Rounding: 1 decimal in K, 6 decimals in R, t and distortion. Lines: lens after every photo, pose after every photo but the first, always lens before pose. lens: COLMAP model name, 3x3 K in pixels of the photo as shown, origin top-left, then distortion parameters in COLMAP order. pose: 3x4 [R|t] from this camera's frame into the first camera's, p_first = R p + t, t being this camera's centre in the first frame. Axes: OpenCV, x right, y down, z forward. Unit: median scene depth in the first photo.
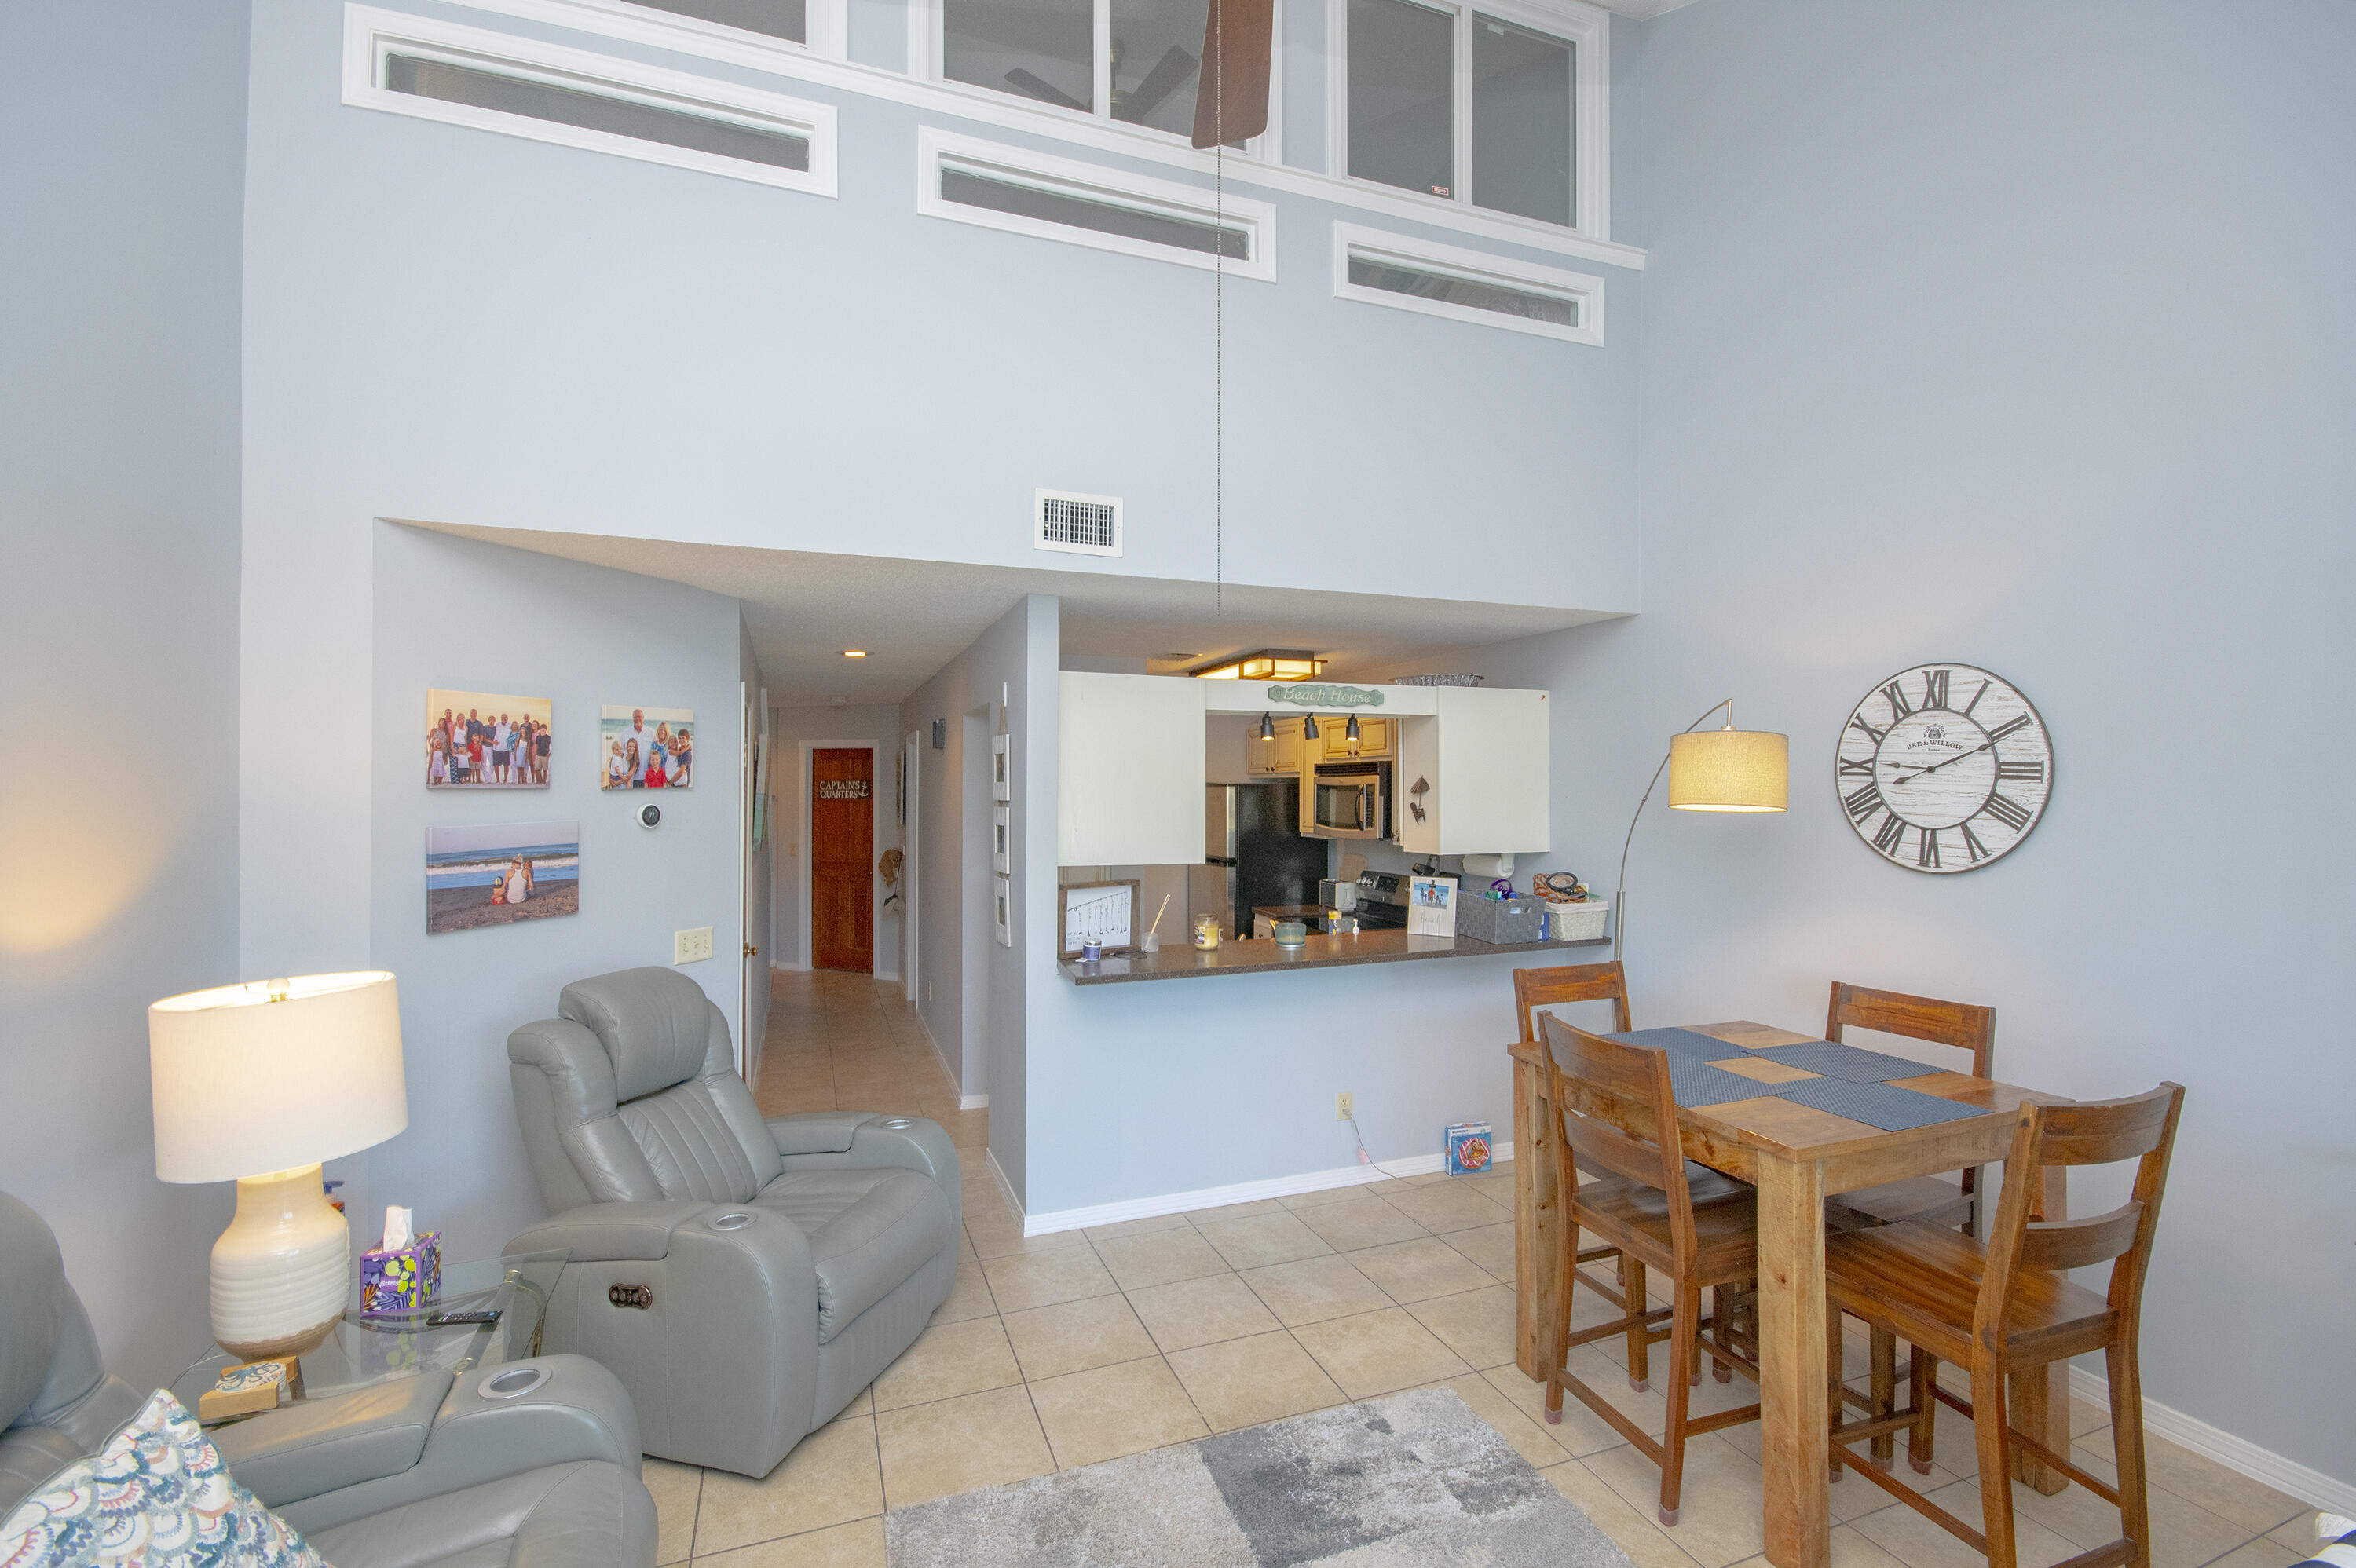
lens RADIAL K [[1028.8, 0, 1201.1], [0, 1028.8, 785.8], [0, 0, 1]] dist [0.006803, -0.012043]
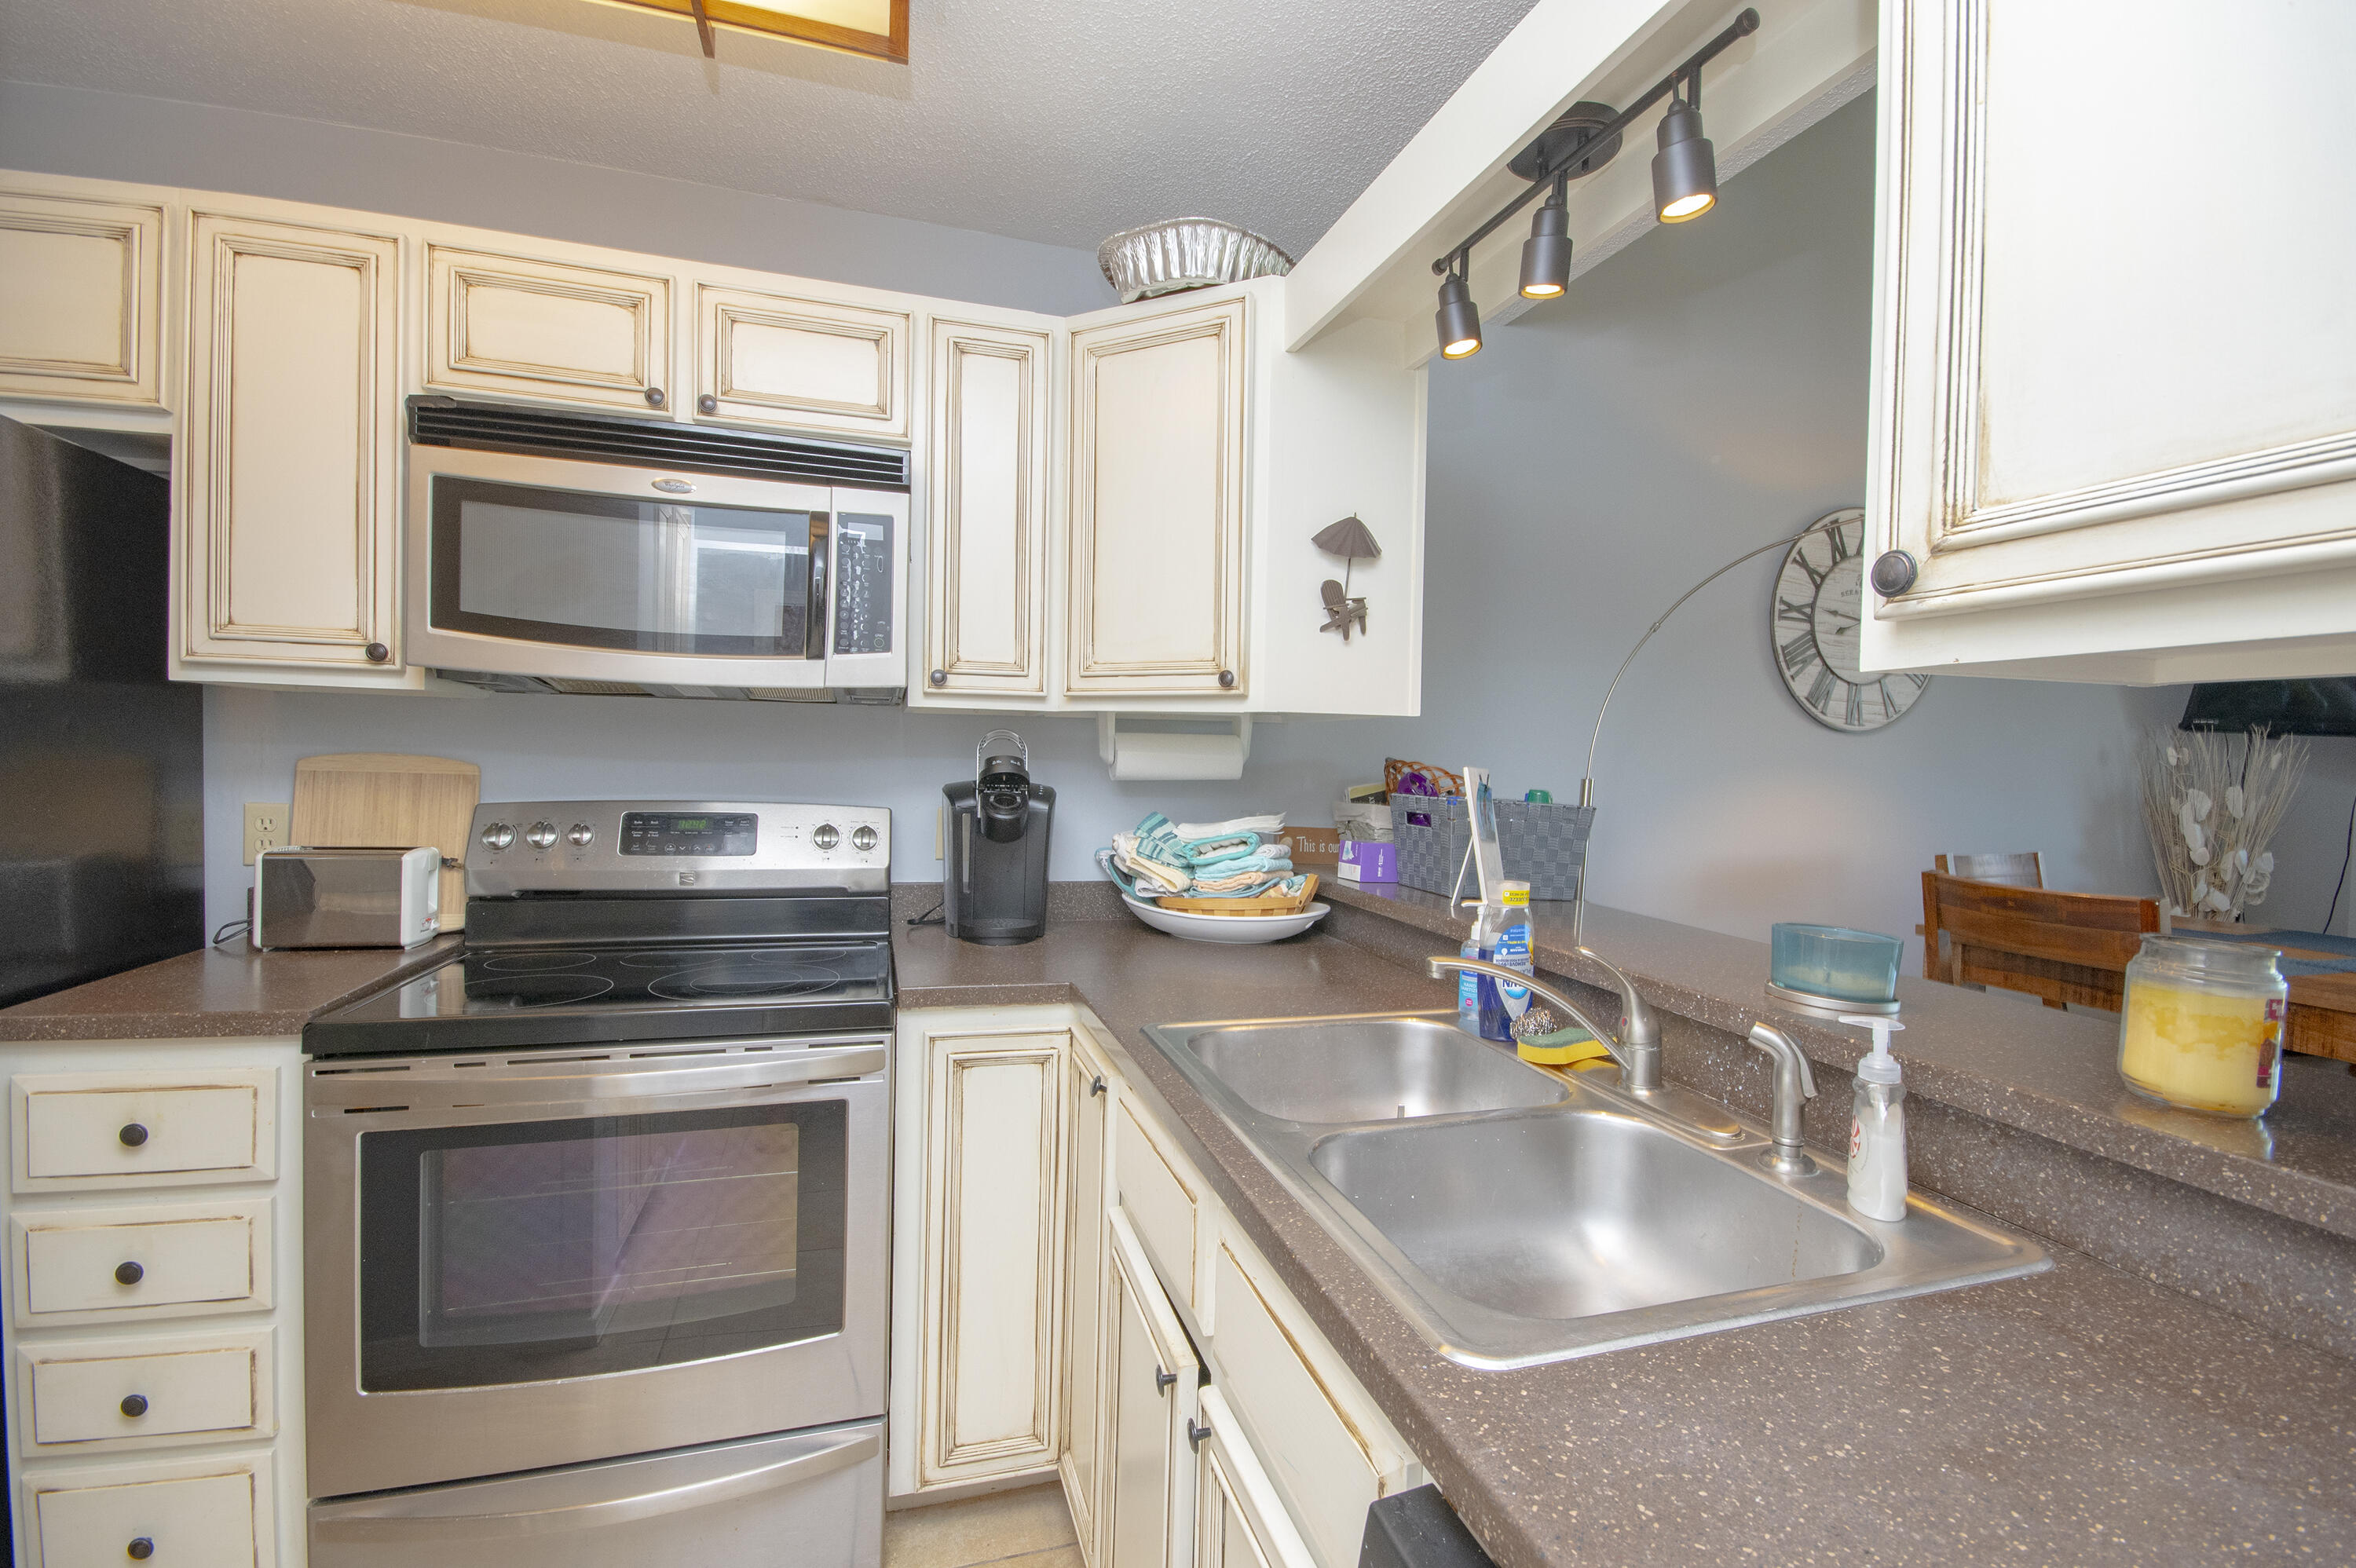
lens RADIAL K [[1028.8, 0, 1196.3], [0, 1028.8, 782.3], [0, 0, 1]] dist [0.006803, -0.012043]
pose [[0.055111, -0.026319, 0.998133, -0.223542], [-0.028463, 0.999205, 0.027919, 0.101982], [-0.998074, -0.029949, 0.054318, 1.286806]]
